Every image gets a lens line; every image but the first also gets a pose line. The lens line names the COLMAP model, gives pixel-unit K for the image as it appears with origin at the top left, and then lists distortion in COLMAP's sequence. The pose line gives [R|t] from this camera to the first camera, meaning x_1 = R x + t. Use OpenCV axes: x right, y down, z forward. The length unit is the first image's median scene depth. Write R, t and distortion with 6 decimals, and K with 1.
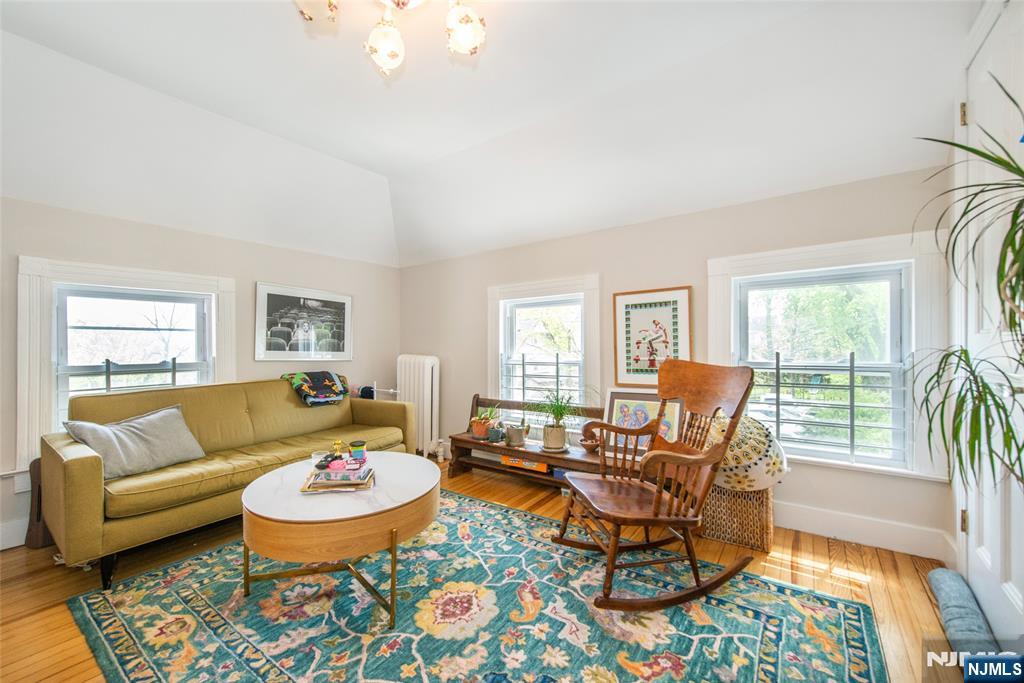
lens RADIAL K [[407.2, 0, 512.4], [0, 407.2, 345.2], [0, 0, 1]] dist [0.007158, 0.000026]
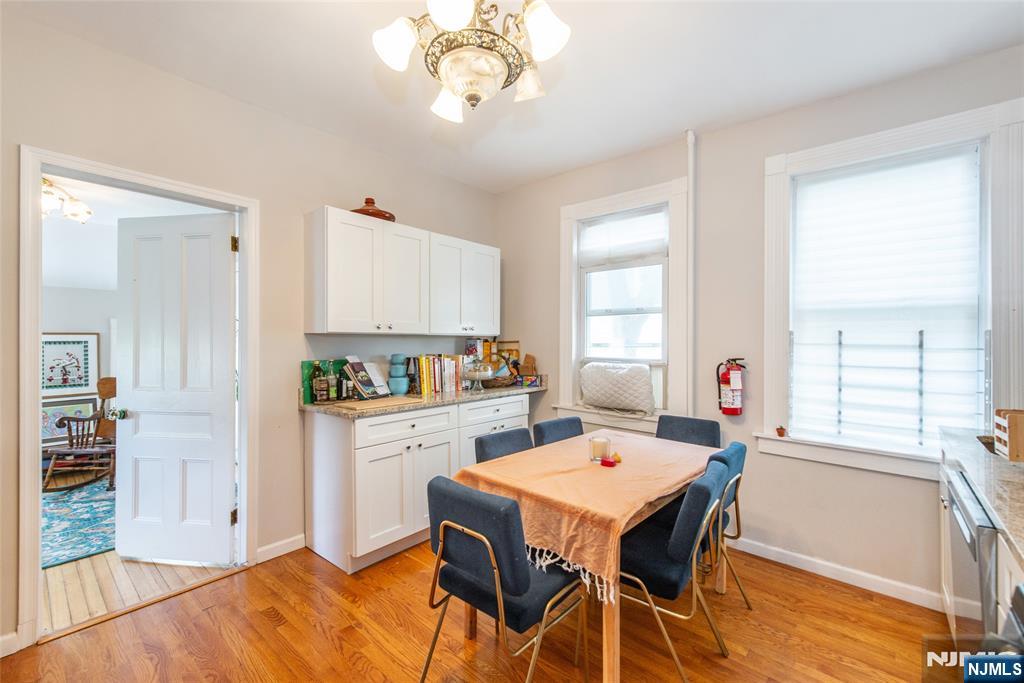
lens RADIAL K [[427.8, 0, 512.0], [0, 427.8, 341.5], [0, 0, 1]] dist [0.001237, 0.000071]
pose [[0.075546, 0.009470, 0.997097, -1.158972], [-0.003235, 0.999952, -0.009252, -0.095700], [-0.997137, -0.002527, 0.075573, -0.810114]]
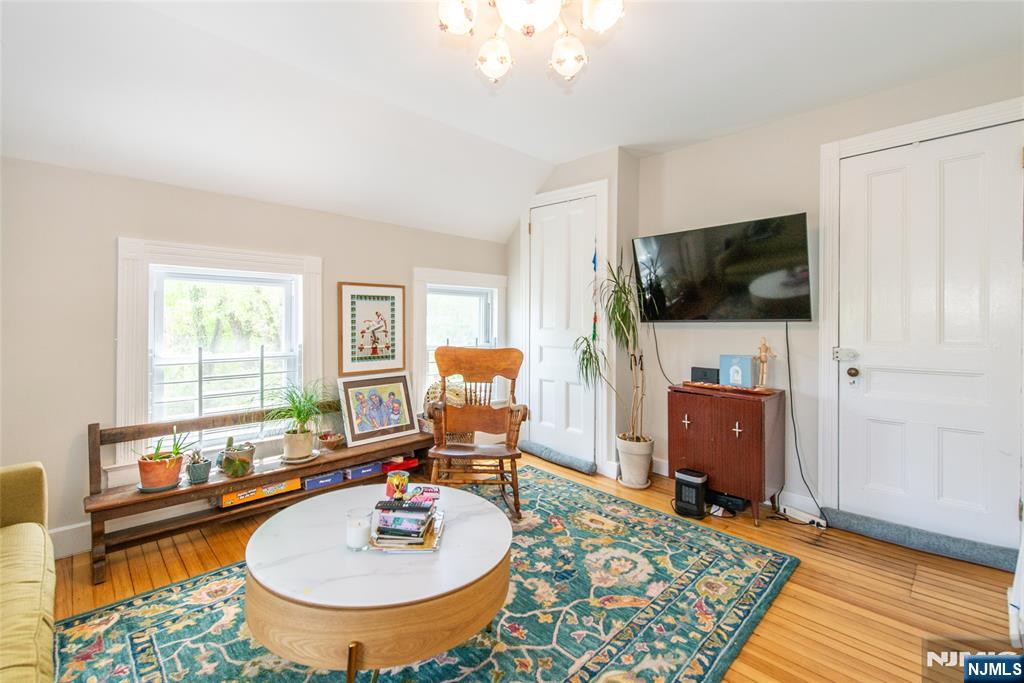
lens RADIAL K [[447.1, 0, 492.5], [0, 447.1, 326.2], [0, 0, 1]] dist [0.000810, -0.000038]
pose [[0.184482, 0.006602, 0.982814, -0.800882], [-0.004014, 0.999974, -0.005964, -0.016620], [-0.982828, -0.002844, 0.184504, 0.474461]]
